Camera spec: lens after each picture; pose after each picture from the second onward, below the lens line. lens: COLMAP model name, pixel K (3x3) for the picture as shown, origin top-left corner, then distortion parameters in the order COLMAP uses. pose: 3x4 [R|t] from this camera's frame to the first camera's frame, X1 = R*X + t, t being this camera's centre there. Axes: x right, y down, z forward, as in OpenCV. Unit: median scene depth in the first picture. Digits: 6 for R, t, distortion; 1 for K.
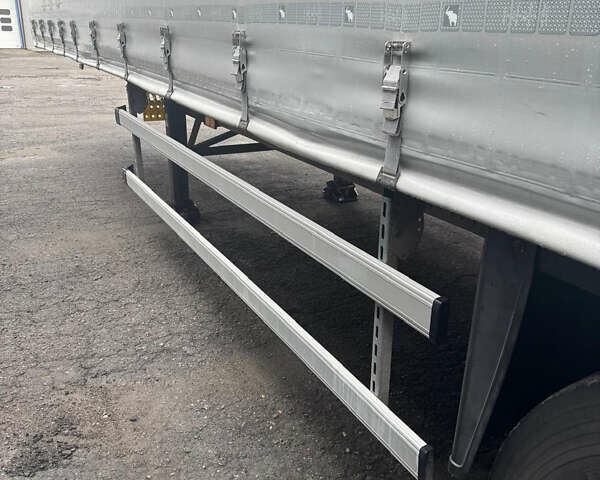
lens RADIAL K [[551.9, 0, 300.0], [0, 551.9, 240.0], [0, 0, 1]] dist [0.008832, -0.001699]
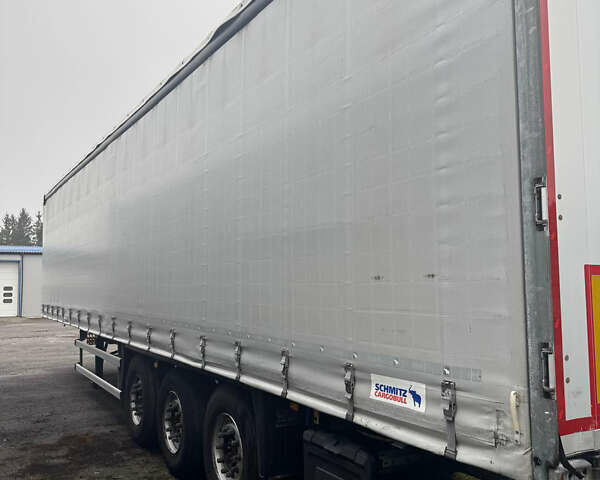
lens RADIAL K [[551.9, 0, 300.0], [0, 551.9, 240.0], [0, 0, 1]] dist [0.008832, -0.001699]
pose [[0.998477, -0.038250, 0.039766, 0.272682], [0.051702, 0.900284, -0.432222, 0.222110], [-0.019268, 0.433619, 0.900890, -0.671664]]
